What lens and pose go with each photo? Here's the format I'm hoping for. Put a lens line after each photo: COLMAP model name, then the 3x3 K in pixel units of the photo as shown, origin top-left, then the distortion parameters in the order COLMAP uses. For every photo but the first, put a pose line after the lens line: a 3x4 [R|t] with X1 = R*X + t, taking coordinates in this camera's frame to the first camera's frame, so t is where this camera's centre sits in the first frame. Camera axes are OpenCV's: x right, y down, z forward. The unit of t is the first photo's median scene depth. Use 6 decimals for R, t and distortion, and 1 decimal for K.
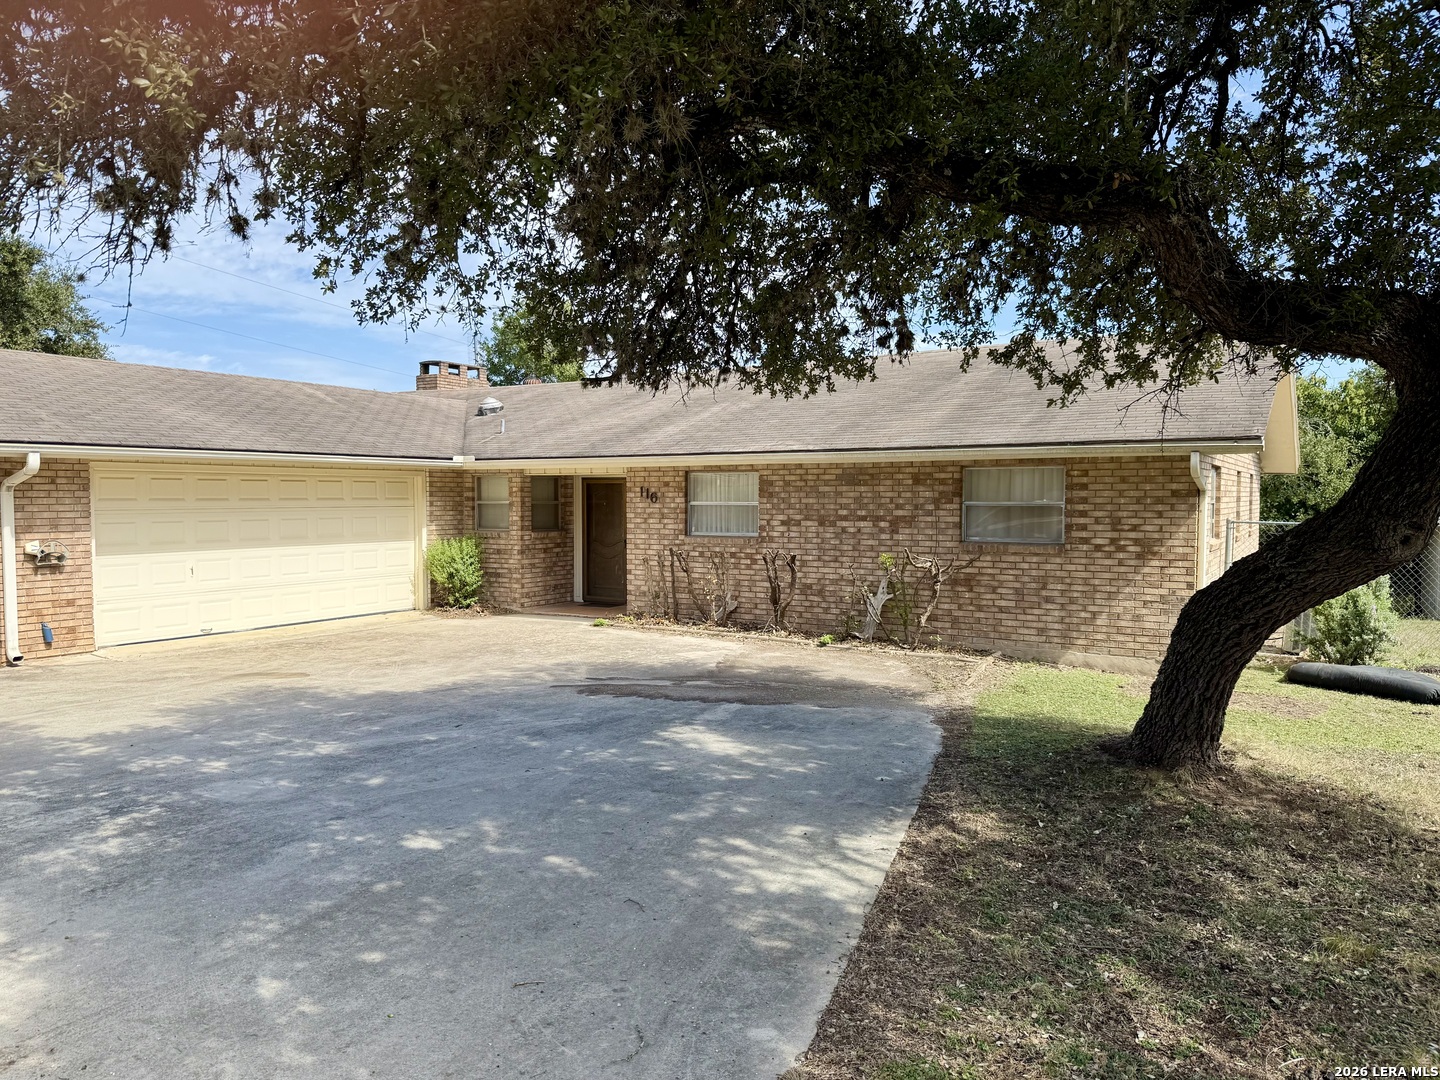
lens RADIAL K [[1041.7, 0, 716.2], [0, 1041.7, 540.7], [0, 0, 1]] dist [0.067726, -0.081081]
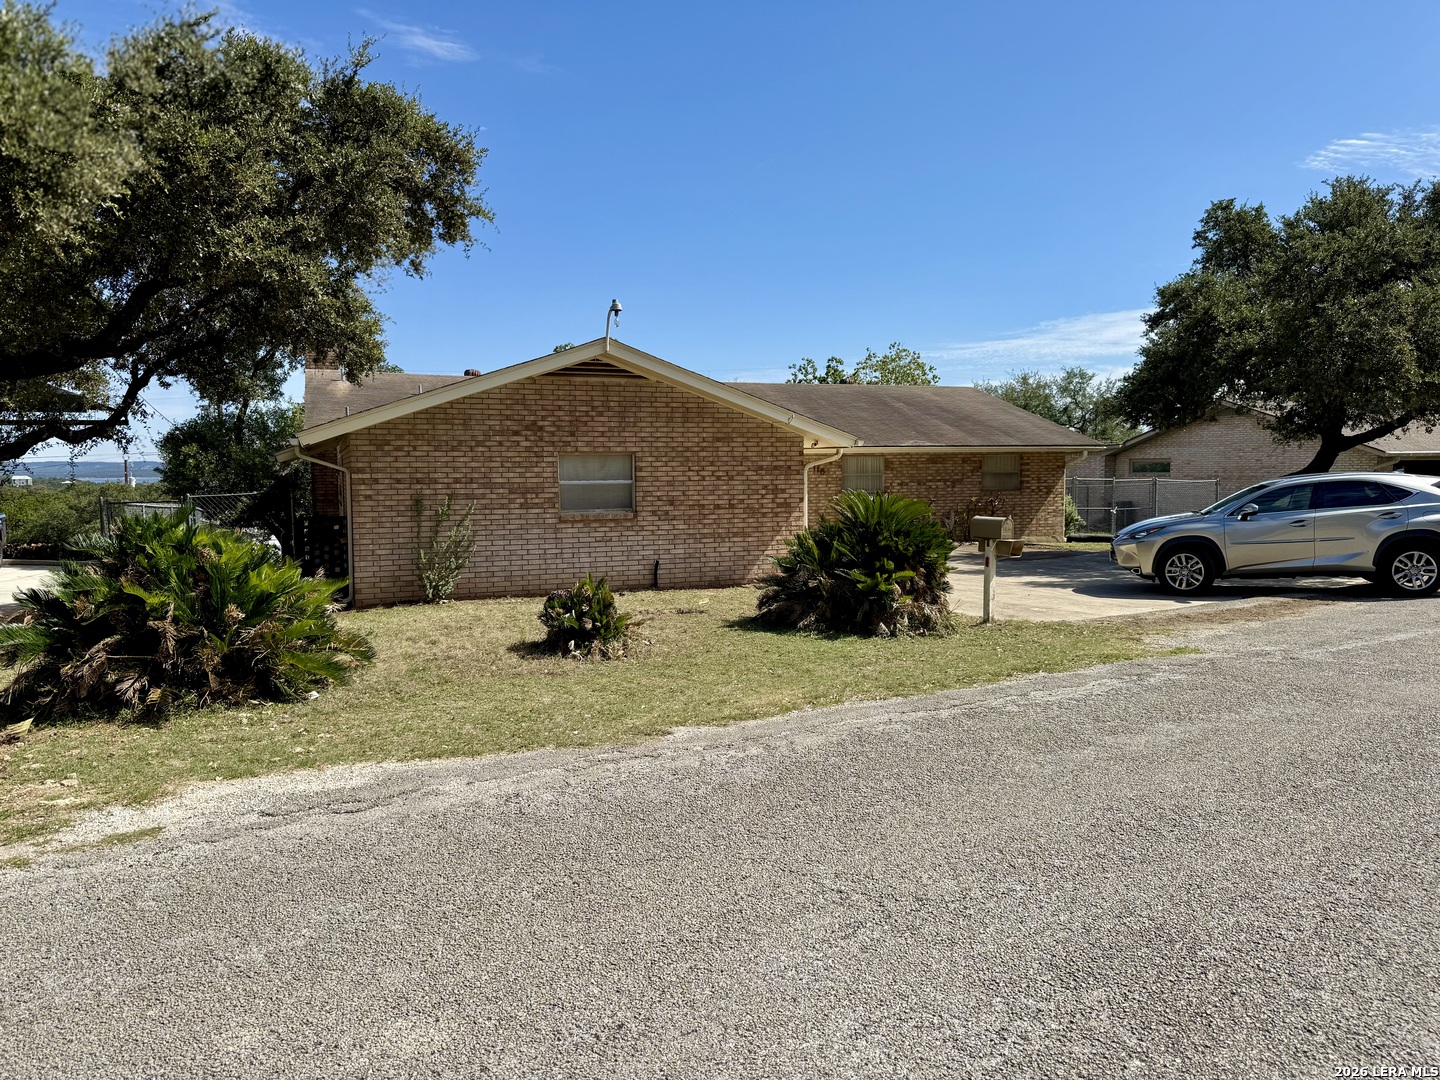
lens RADIAL K [[1058.7, 0, 720.0], [0, 1058.7, 540.0], [0, 0, 1]] dist [0.053952, -0.058654]
pose [[0.609190, -0.055141, 0.791105, -1.854422], [0.048678, 0.998299, 0.032099, 0.006495], [-0.791529, 0.018955, 0.610838, 0.117139]]
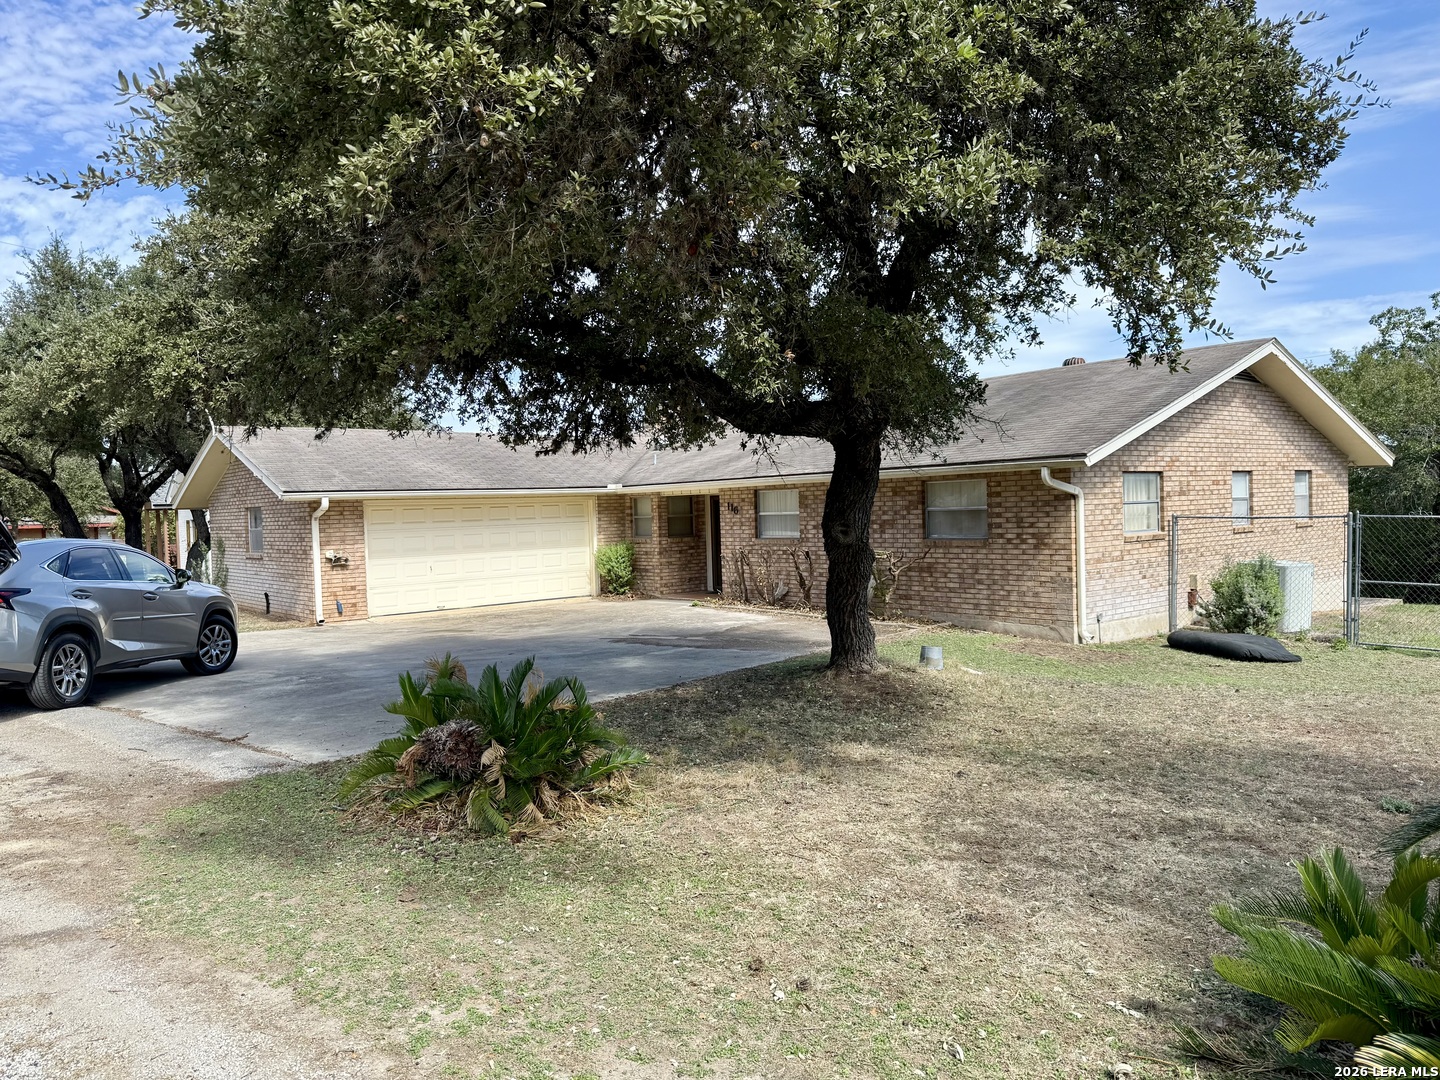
lens RADIAL K [[1041.7, 0, 716.2], [0, 1041.7, 540.7], [0, 0, 1]] dist [0.067726, -0.081081]
pose [[0.945011, -0.020868, -0.326371, 0.430688], [0.019232, 0.999781, -0.008237, 0.009819], [0.326472, 0.001507, 0.945206, -0.331615]]
